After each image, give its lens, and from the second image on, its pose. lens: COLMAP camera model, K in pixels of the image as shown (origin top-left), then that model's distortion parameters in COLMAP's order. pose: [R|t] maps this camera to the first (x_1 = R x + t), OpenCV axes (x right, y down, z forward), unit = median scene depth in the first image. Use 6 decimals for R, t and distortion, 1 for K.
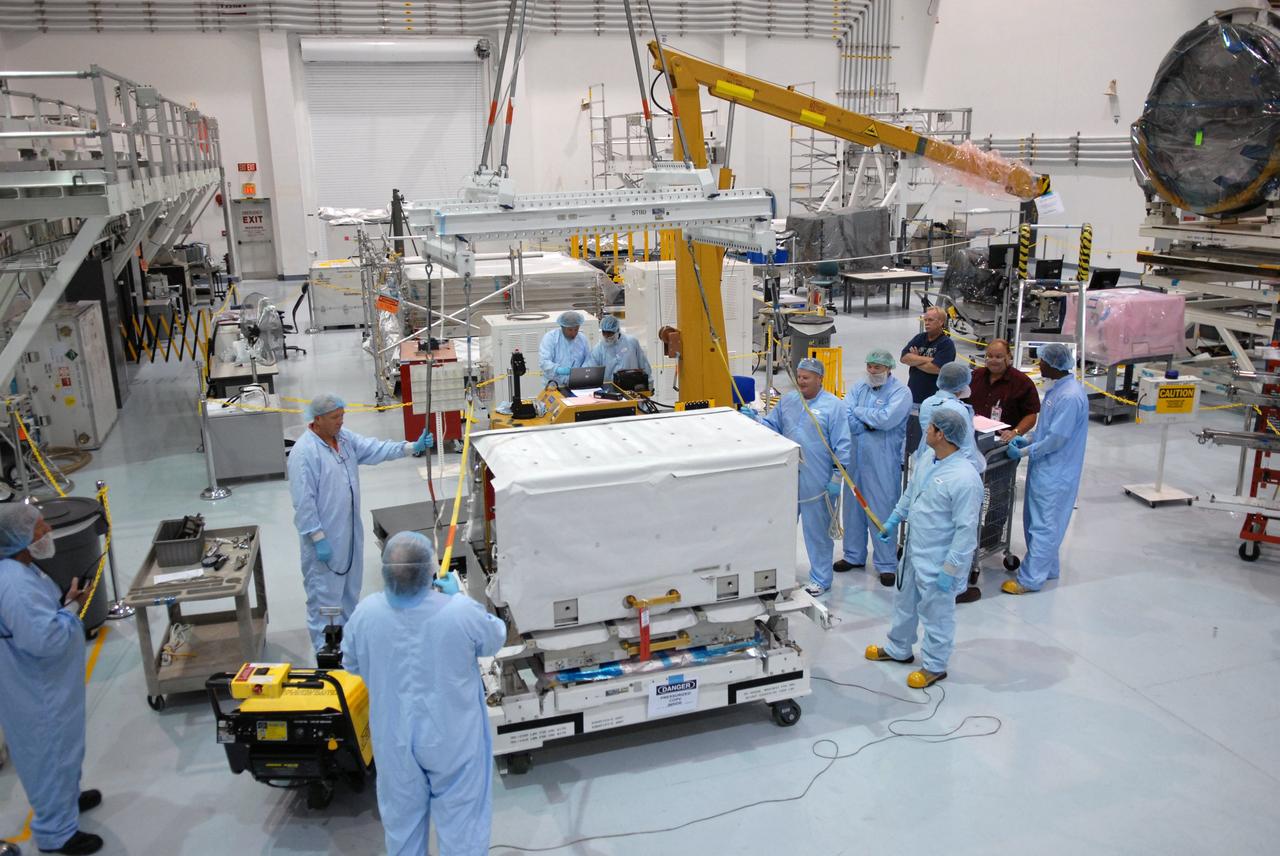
lens RADIAL K [[1046.0, 0, 640.0], [0, 1046.0, 428.0], [0, 0, 1]] dist [-0.004846, -0.040999]
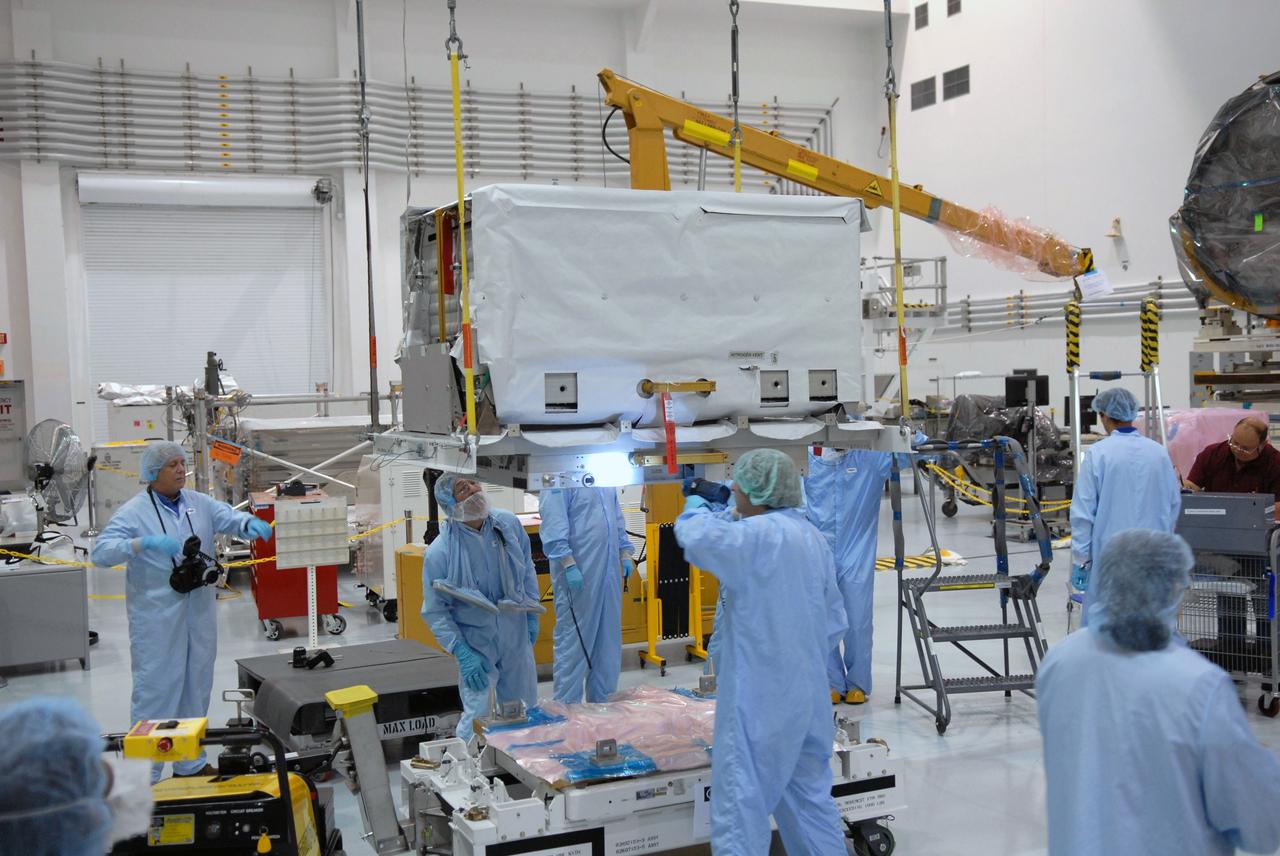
lens RADIAL K [[1397.9, 0, 640.0], [0, 1397.9, 428.0], [0, 0, 1]] dist [0.050082, -0.000399]
pose [[0.994957, -0.016798, 0.098884, -0.052999], [0.037723, 0.976164, -0.213730, 0.094462], [-0.092937, 0.216382, 0.971875, 0.009867]]
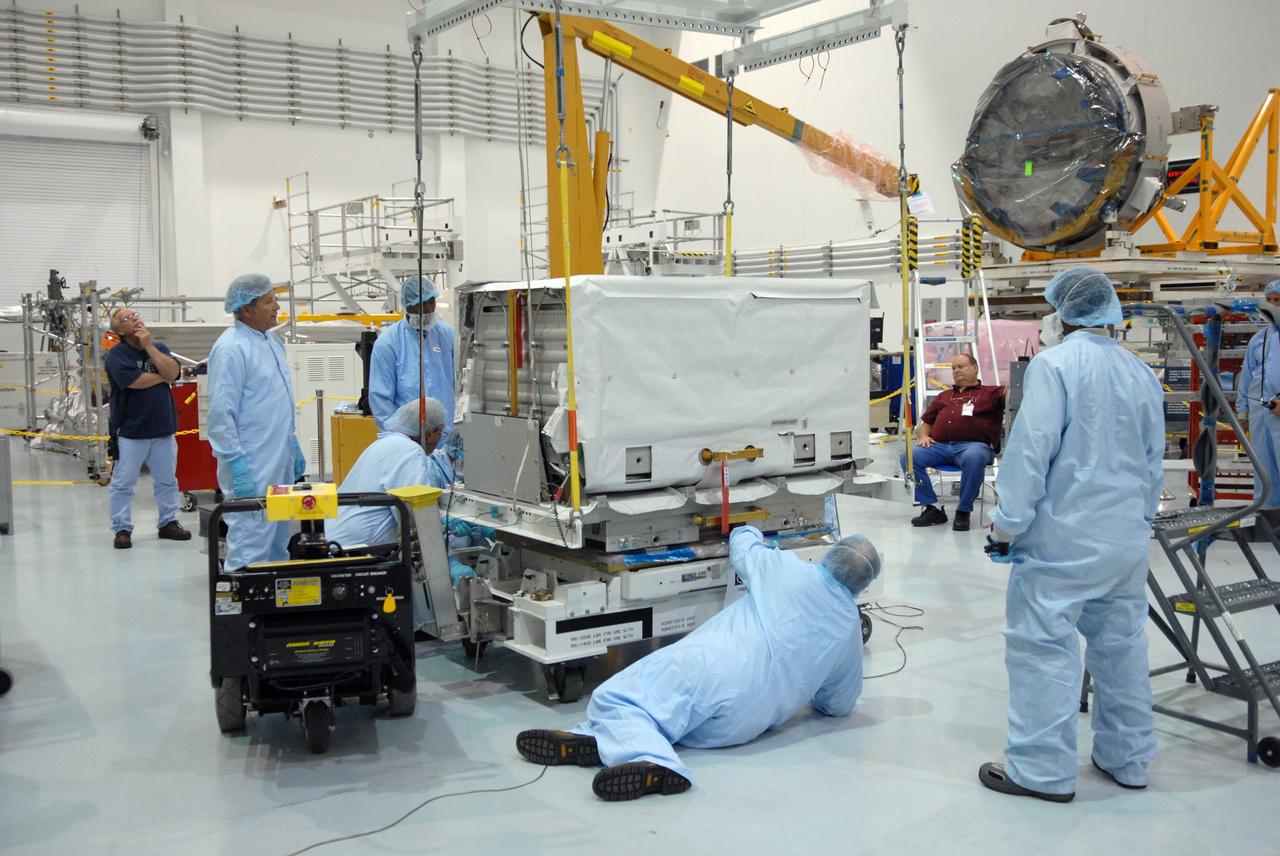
lens RADIAL K [[1231.4, 0, 640.0], [0, 1231.4, 428.0], [0, 0, 1]] dist [0.015283, -0.008040]
pose [[0.958945, -0.015442, 0.283172, -0.142076], [0.065345, 0.983679, -0.167645, 0.130542], [-0.275961, 0.179266, 0.944303, 0.052508]]
